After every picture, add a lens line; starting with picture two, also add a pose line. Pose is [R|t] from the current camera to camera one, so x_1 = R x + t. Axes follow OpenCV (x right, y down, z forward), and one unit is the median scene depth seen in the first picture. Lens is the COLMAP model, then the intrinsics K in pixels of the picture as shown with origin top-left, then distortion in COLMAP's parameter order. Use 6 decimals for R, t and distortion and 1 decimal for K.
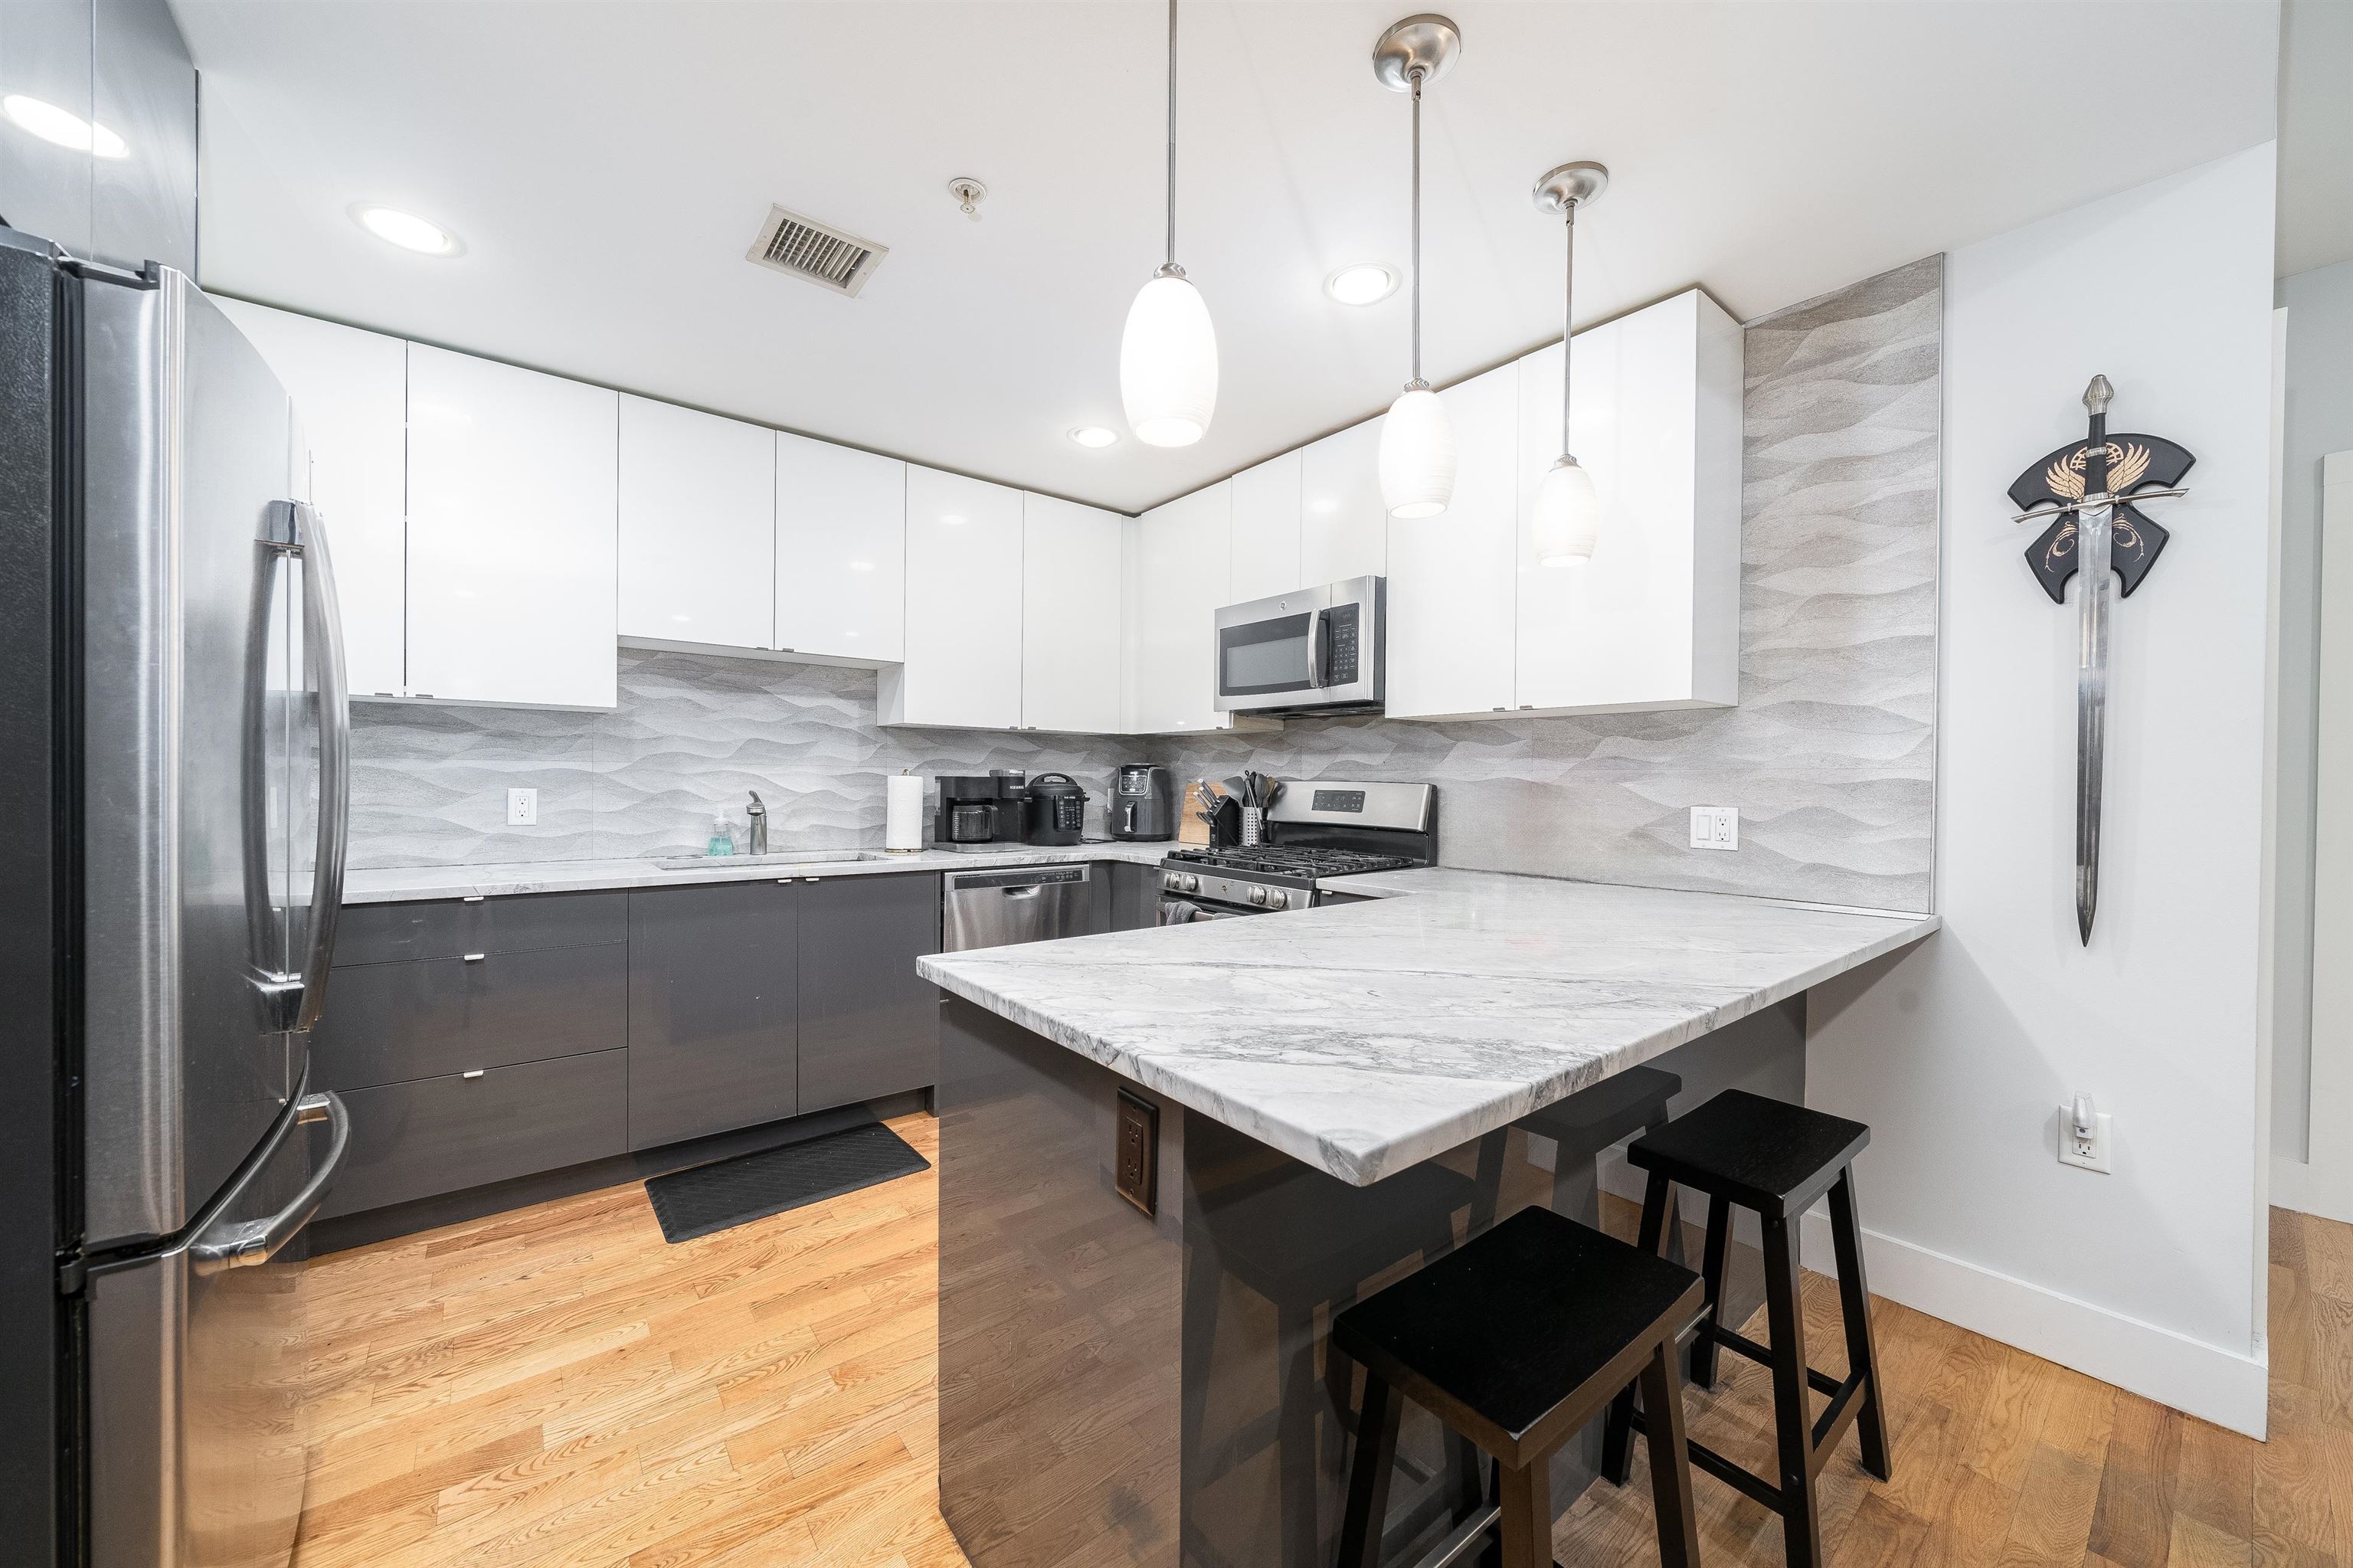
lens RADIAL K [[851.8, 0, 1182.7], [0, 851.8, 782.3], [0, 0, 1]] dist [-0.004817, 0.000019]
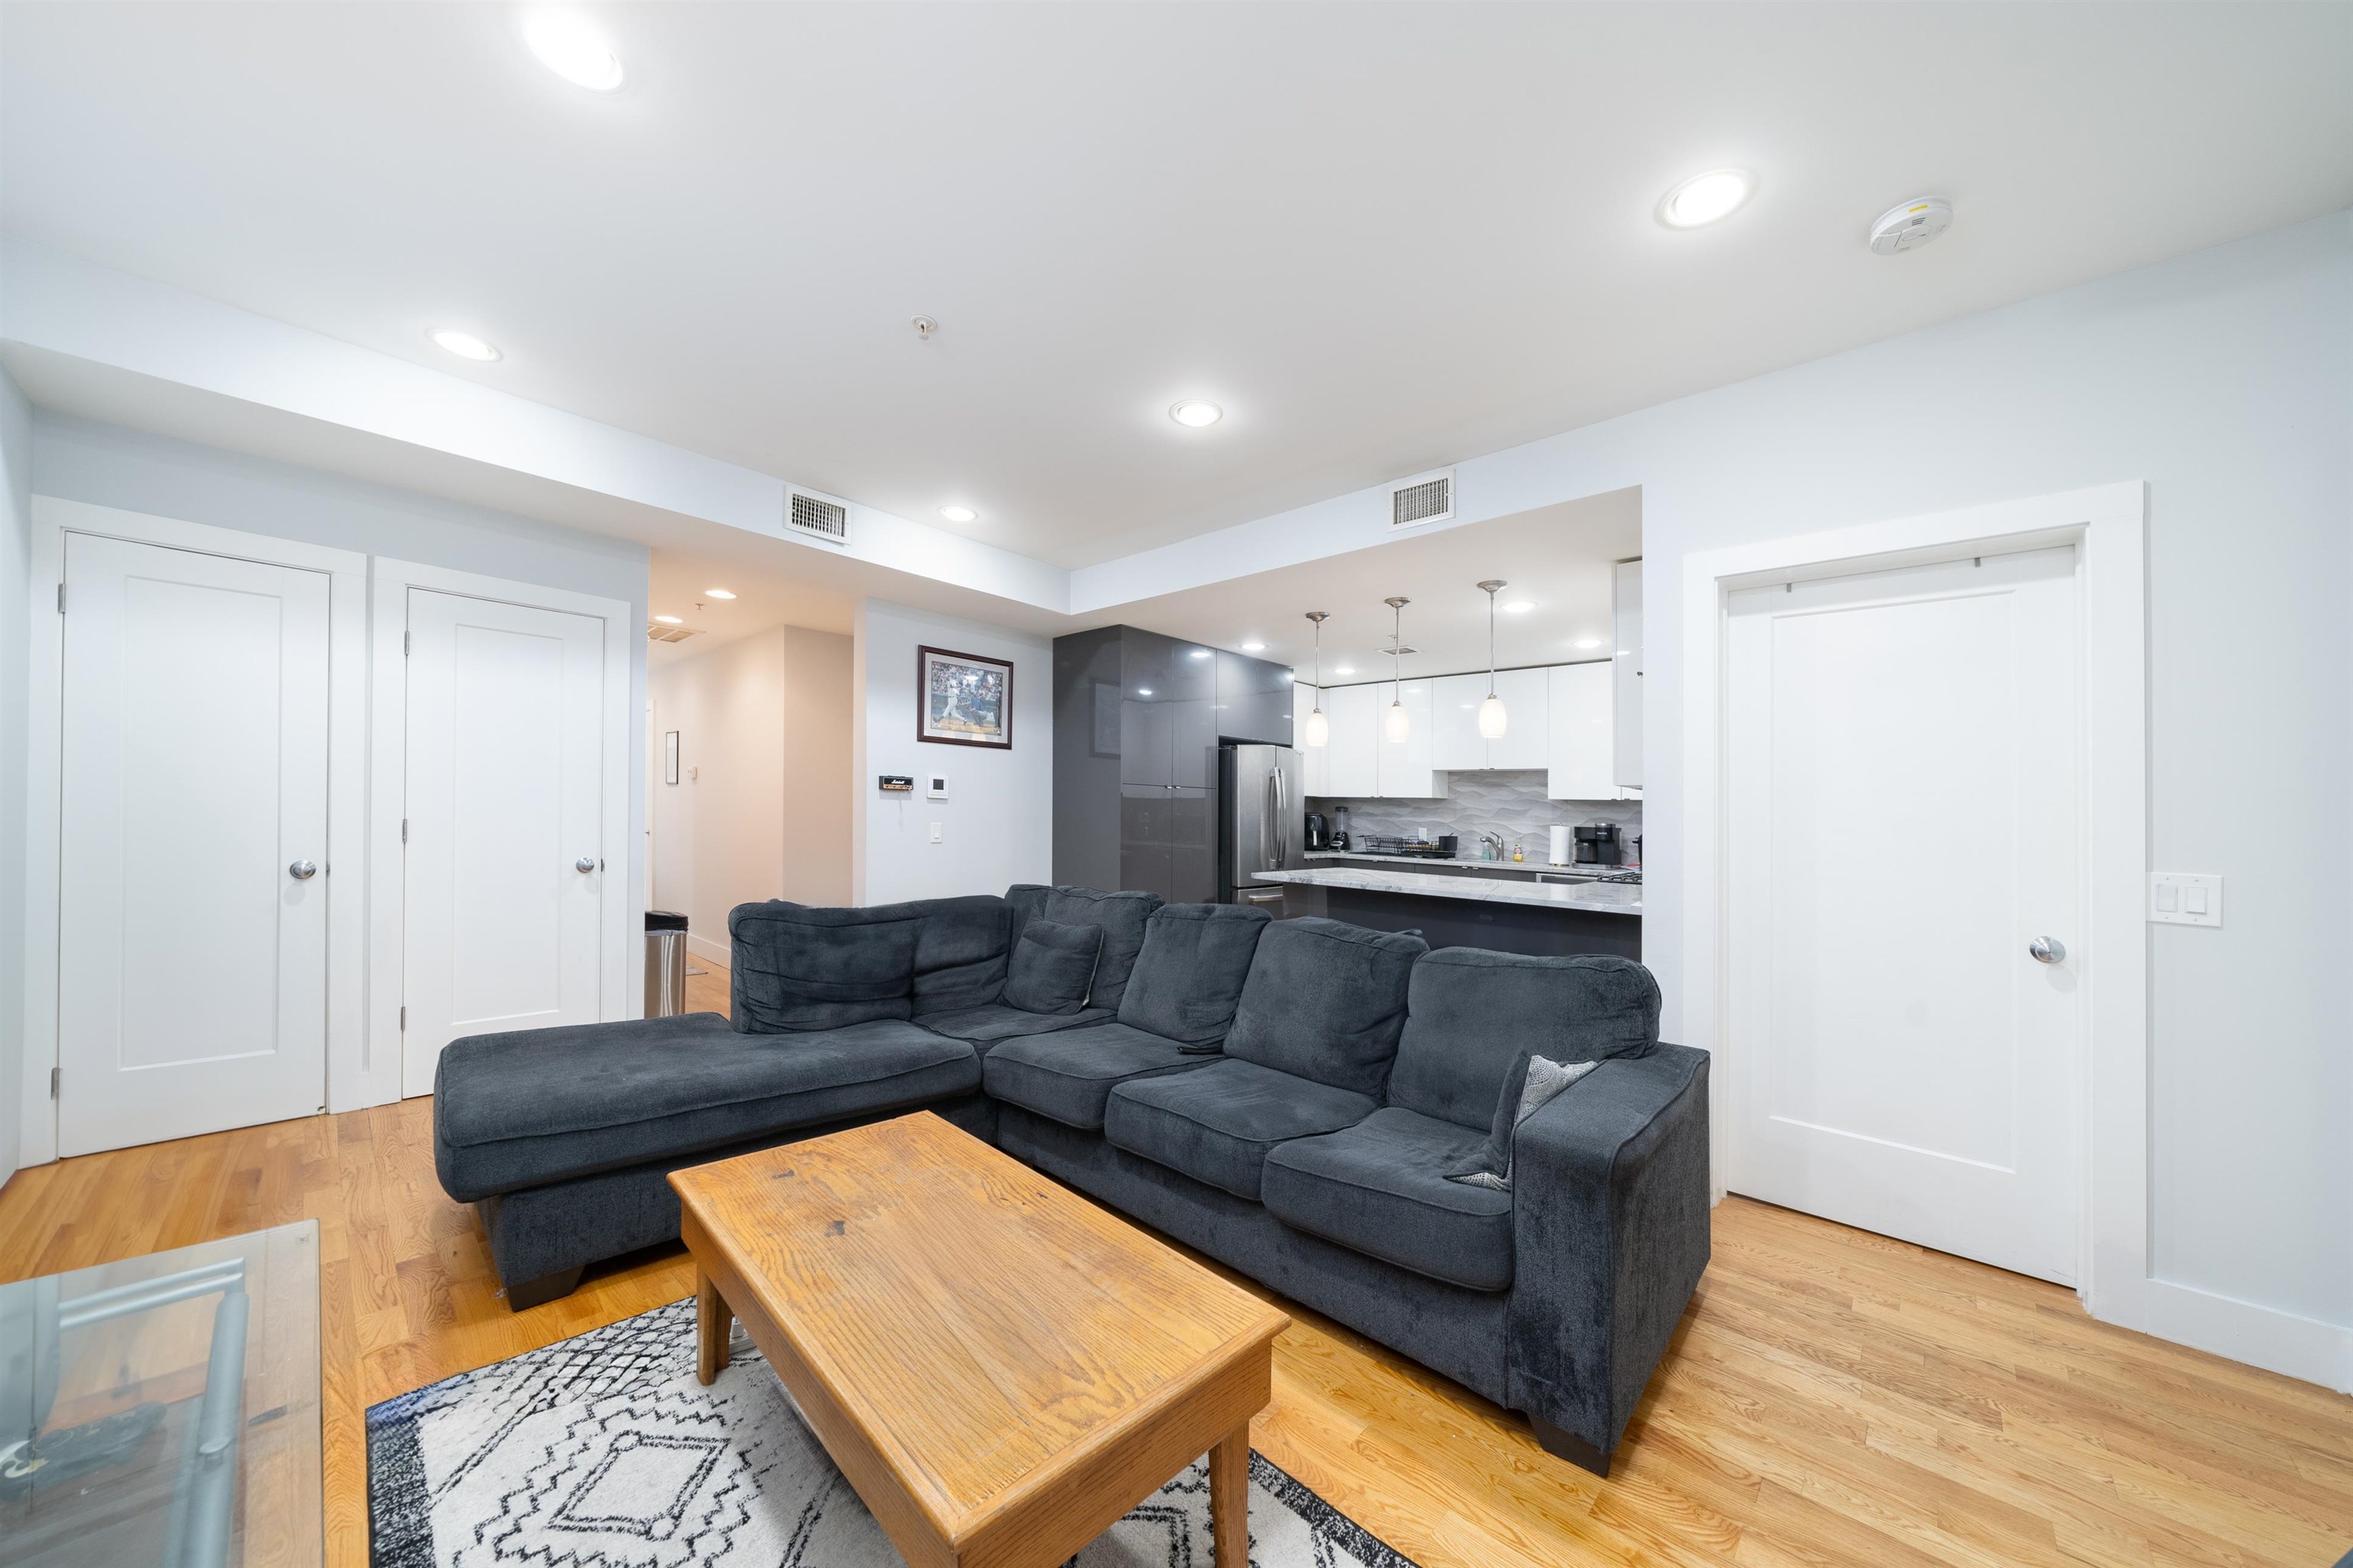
lens RADIAL K [[833.6, 0, 1184.0], [0, 833.6, 821.0], [0, 0, 1]] dist [-0.006963, 0.000254]
pose [[0.133262, 0.004161, -0.991072, 1.709955], [-0.027801, 0.999613, 0.000458, 0.004711], [0.990691, 0.027492, 0.133326, -0.103368]]
